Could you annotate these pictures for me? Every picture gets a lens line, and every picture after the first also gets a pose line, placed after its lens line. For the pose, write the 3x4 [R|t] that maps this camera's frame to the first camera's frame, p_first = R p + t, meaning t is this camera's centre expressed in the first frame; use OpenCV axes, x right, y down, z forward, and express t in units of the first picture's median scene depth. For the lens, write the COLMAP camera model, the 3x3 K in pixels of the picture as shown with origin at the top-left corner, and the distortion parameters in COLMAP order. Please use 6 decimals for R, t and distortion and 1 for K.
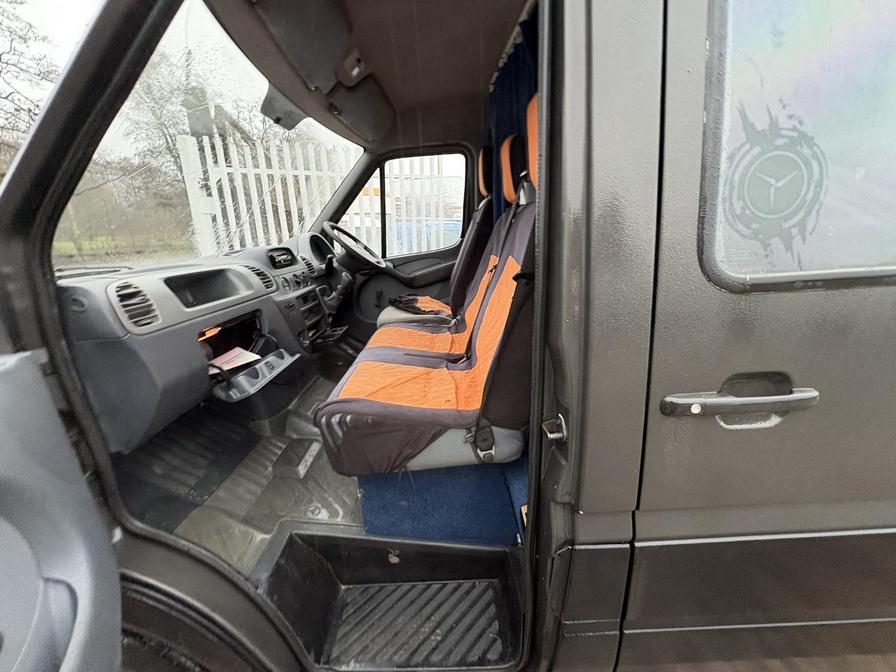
lens RADIAL K [[356.6, 0, 447.0], [0, 356.6, 338.1], [0, 0, 1]] dist [-0.000726, -0.000115]
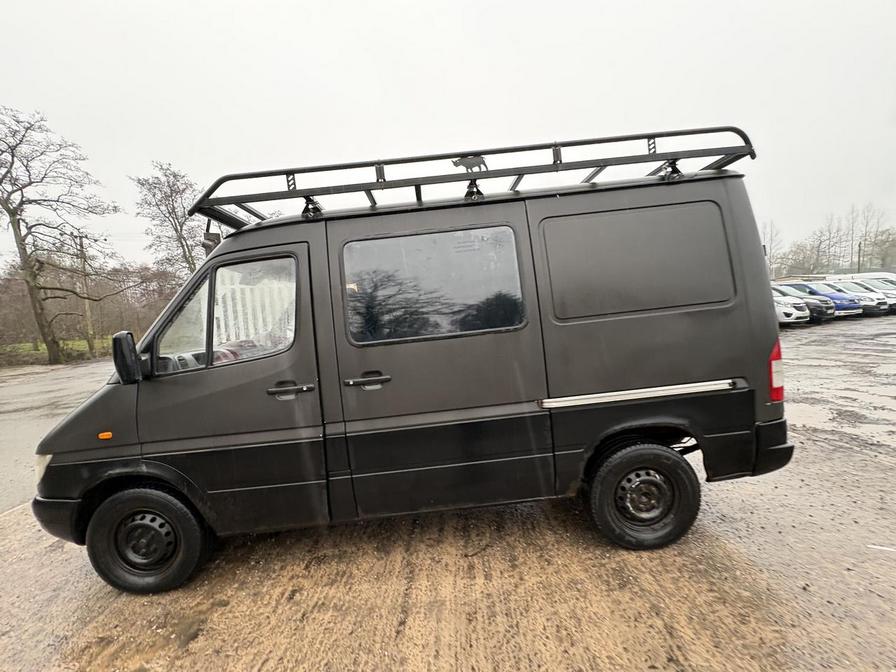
lens RADIAL K [[357.7, 0, 446.0], [0, 357.7, 337.2], [0, 0, 1]] dist [-0.000546, -0.000097]
pose [[0.999004, -0.044316, 0.005179, 0.711658], [0.044334, 0.972894, -0.226963, 0.260975], [0.005019, 0.226967, 0.973890, -1.059226]]
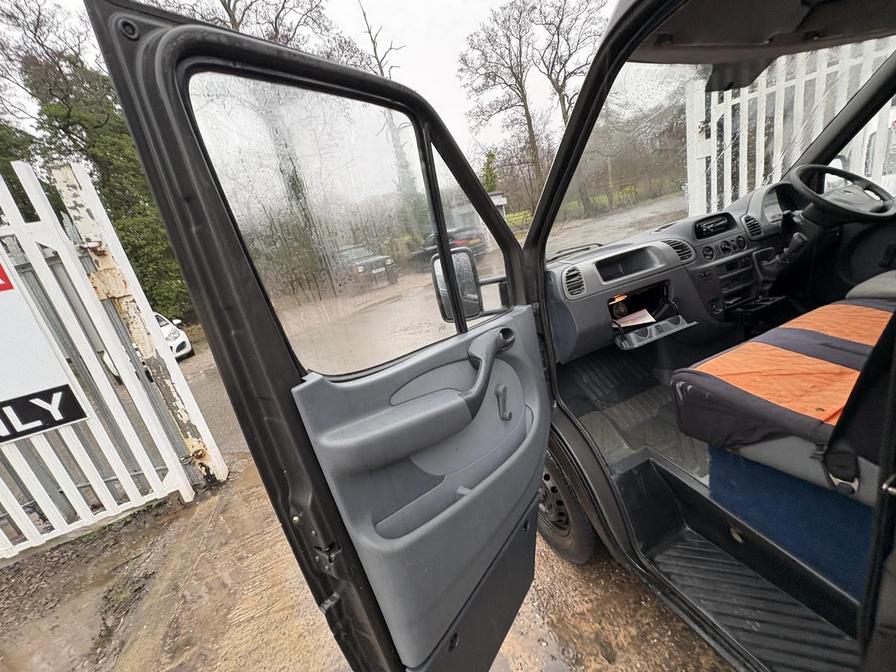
lens RADIAL K [[356.6, 0, 447.0], [0, 356.6, 338.1], [0, 0, 1]] dist [-0.000726, -0.000115]
pose [[0.351572, 0.213814, -0.911417, 0.304130], [-0.053408, 0.976564, 0.208495, -0.087838], [0.934636, -0.024624, 0.354752, -0.107094]]
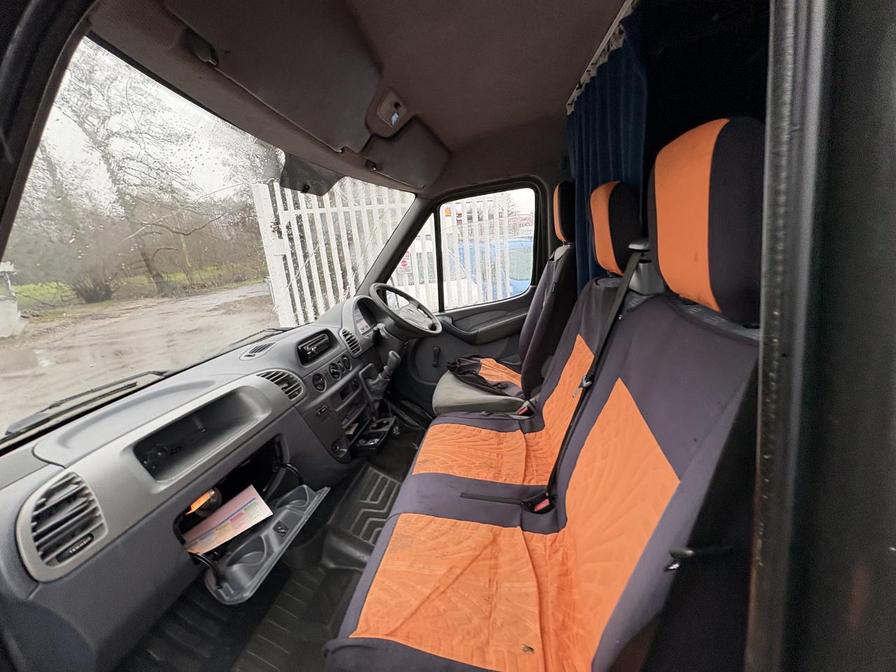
lens RADIAL K [[354.2, 0, 446.9], [0, 354.2, 337.5], [0, 0, 1]] dist [-0.002144, -0.000005]
pose [[0.982441, -0.022494, -0.185210, -0.007123], [0.018031, 0.999506, -0.025746, -0.237697], [0.185698, 0.021954, 0.982362, 0.258709]]
